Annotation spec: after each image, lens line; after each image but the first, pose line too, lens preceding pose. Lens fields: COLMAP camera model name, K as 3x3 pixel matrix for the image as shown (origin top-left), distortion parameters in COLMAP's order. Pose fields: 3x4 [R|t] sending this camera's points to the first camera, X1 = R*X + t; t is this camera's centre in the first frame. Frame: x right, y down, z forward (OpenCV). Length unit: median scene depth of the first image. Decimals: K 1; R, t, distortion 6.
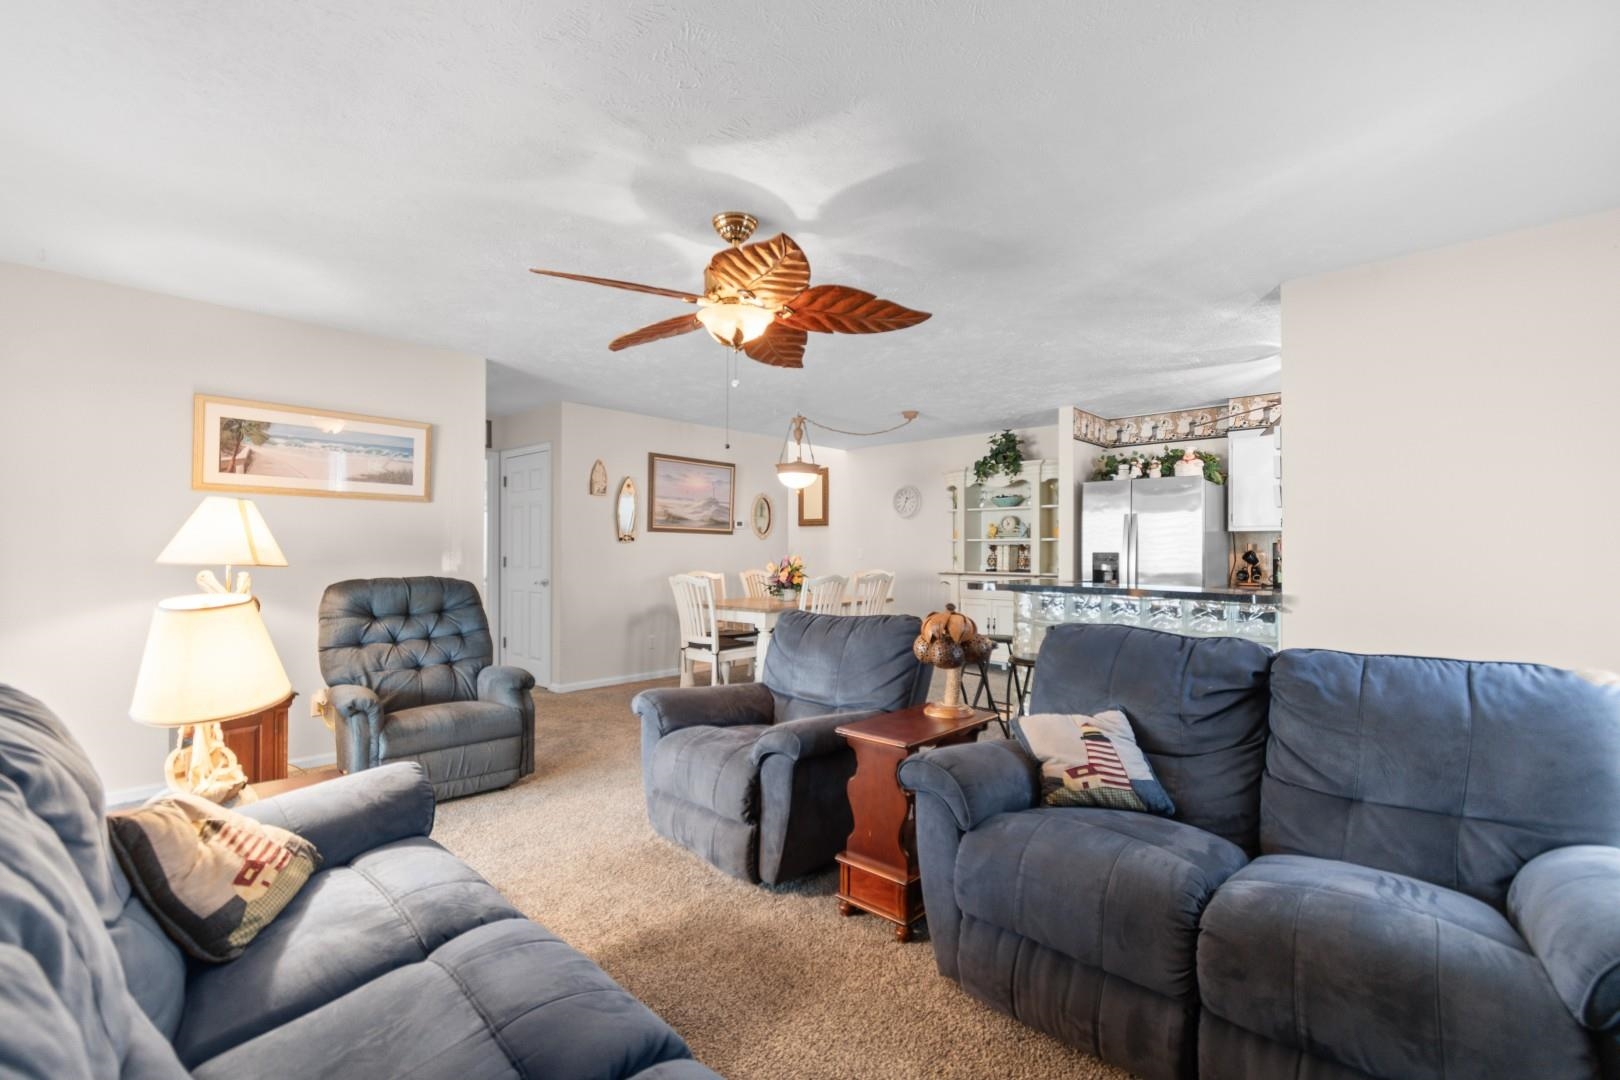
lens RADIAL K [[711.0, 0, 810.0], [0, 711.0, 540.0], [0, 0, 1]] dist [0.000427, -0.000378]
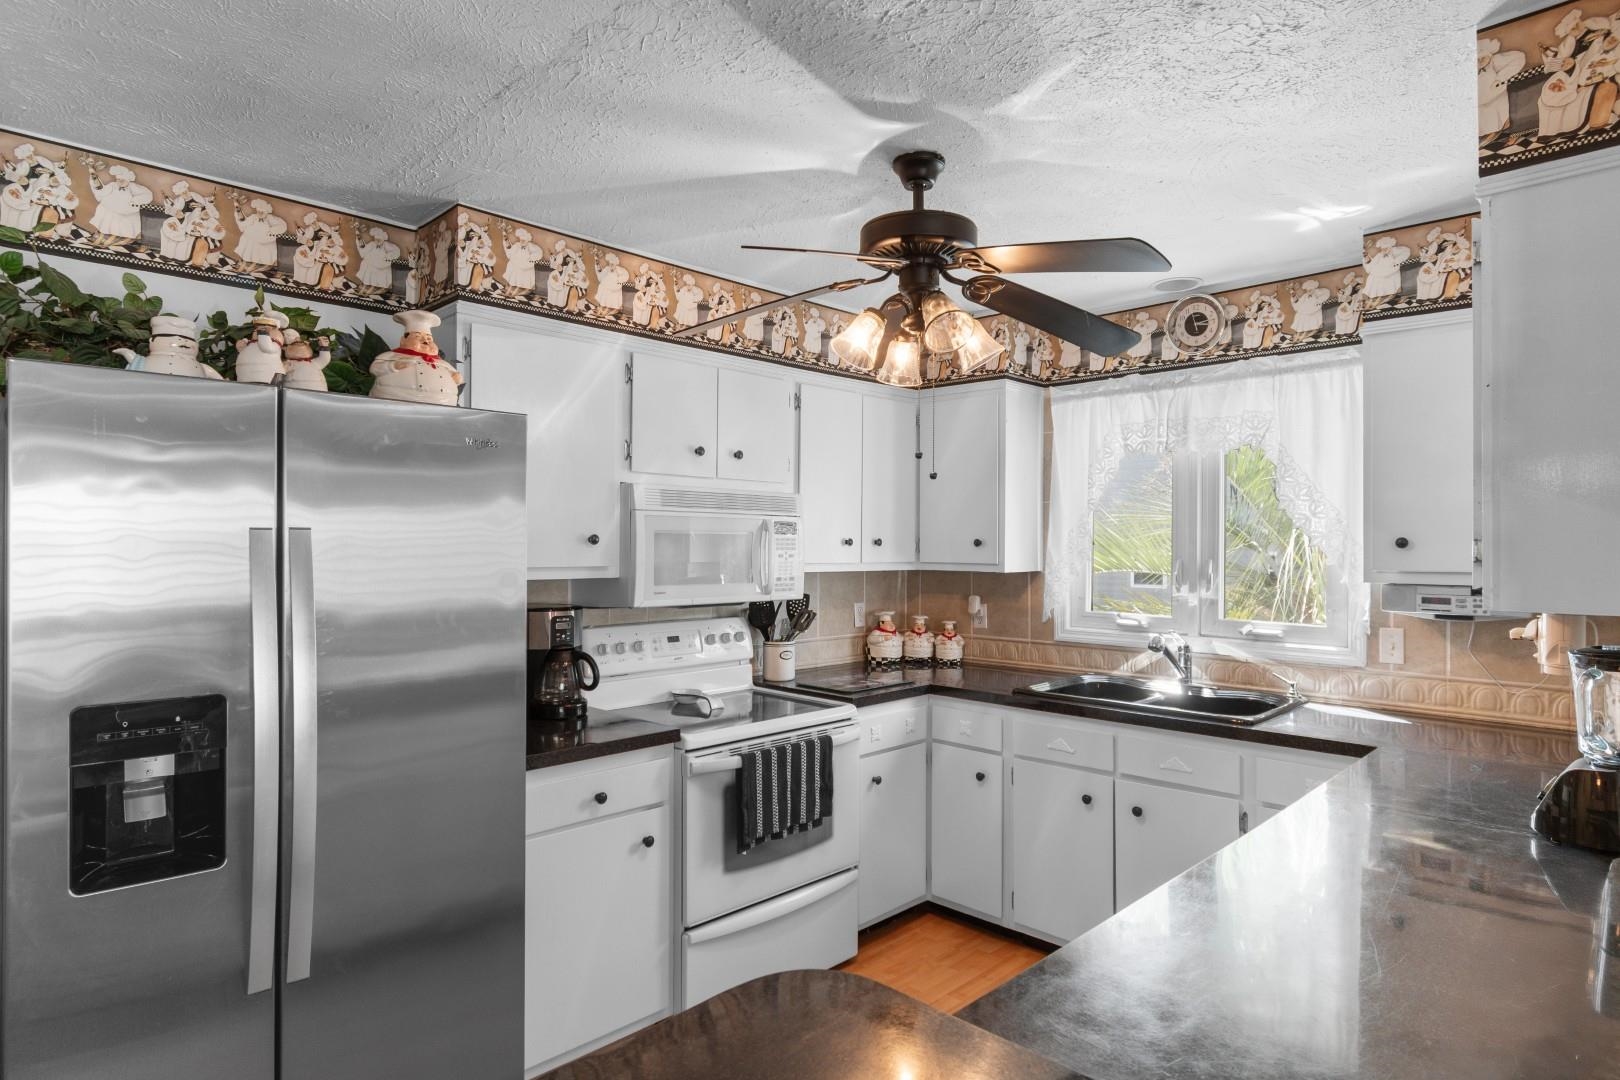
lens RADIAL K [[908.2, 0, 810.0], [0, 908.2, 540.0], [0, 0, 1]] dist [0.005547, -0.002228]
pose [[0.033914, 0.002943, 0.999420, 0.137380], [-0.016893, 0.999854, -0.002371, -0.032801], [-0.999282, -0.016803, 0.033959, 0.750405]]
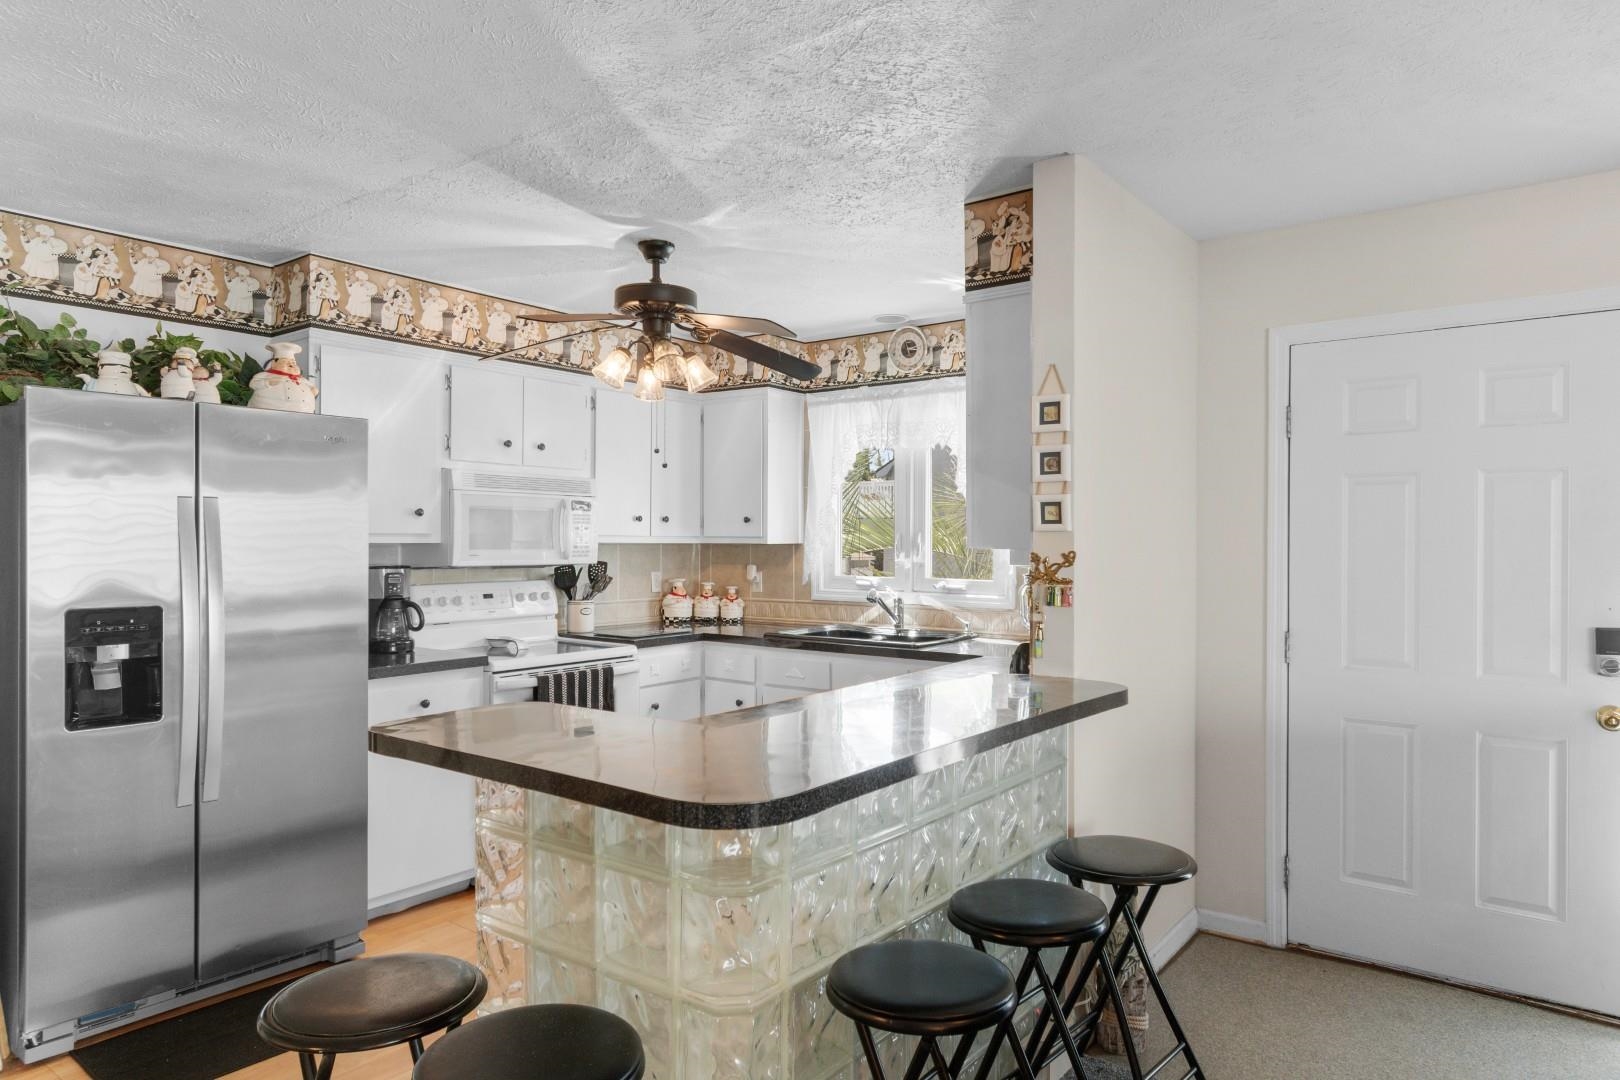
lens RADIAL K [[1004.1, 0, 810.0], [0, 1004.1, 540.0], [0, 0, 1]] dist [0.005332, -0.000802]
pose [[-0.096868, -0.003546, 0.995291, -0.079098], [-0.017005, 0.999854, 0.001907, -0.020057], [-0.995152, -0.016740, -0.096914, 0.686501]]
